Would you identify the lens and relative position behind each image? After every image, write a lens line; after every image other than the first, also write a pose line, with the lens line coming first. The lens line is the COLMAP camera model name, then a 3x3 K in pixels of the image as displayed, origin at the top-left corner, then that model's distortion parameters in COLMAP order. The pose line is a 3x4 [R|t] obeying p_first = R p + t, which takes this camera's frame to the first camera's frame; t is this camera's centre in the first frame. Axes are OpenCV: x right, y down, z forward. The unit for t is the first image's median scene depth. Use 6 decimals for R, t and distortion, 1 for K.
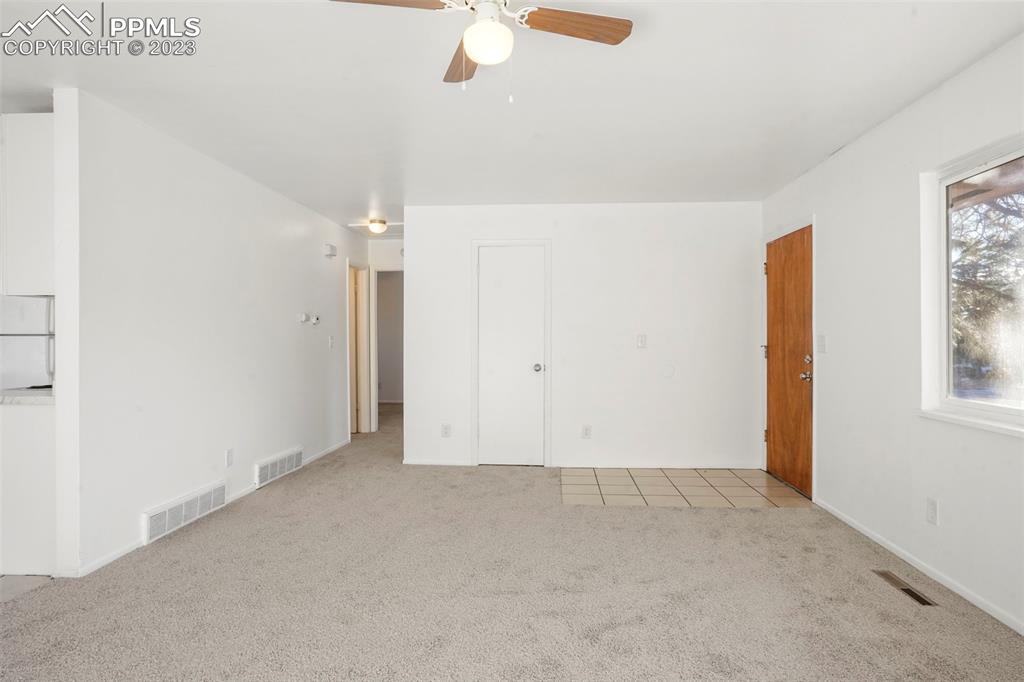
lens RADIAL K [[596.8, 0, 539.8], [0, 596.8, 338.4], [0, 0, 1]] dist [-0.062531, 0.055071]
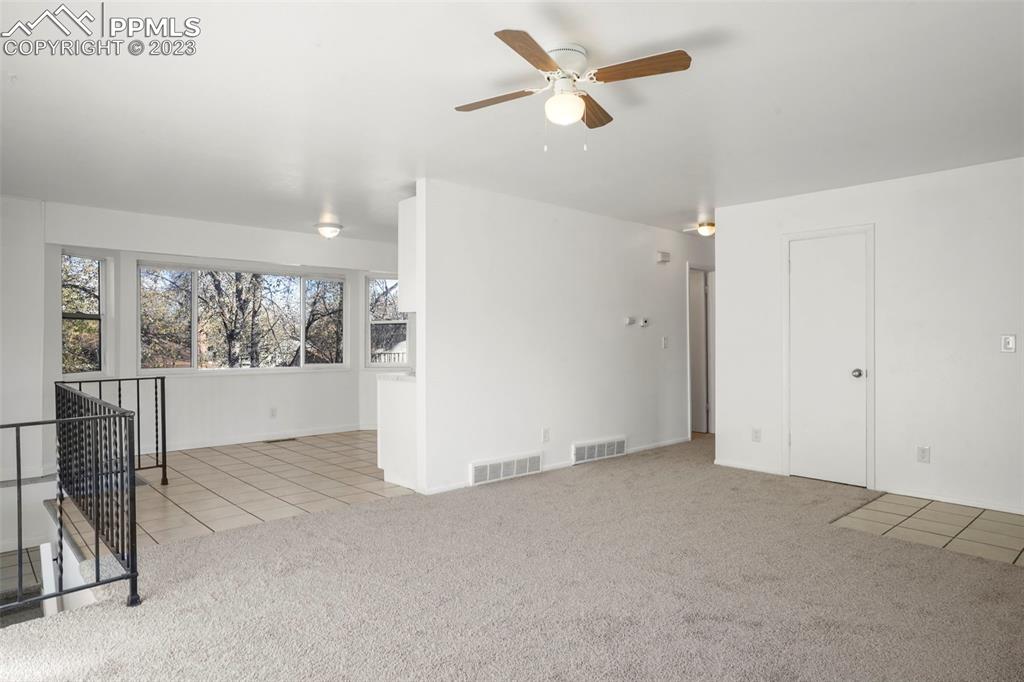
lens RADIAL K [[669.5, 0, 525.7], [0, 669.5, 338.9], [0, 0, 1]] dist [-0.026768, 0.051930]
pose [[0.713806, 0.000237, -0.700344, 0.407291], [0.000289, 1.000000, 0.000632, -0.002434], [0.700344, -0.000654, 0.713805, -0.043099]]
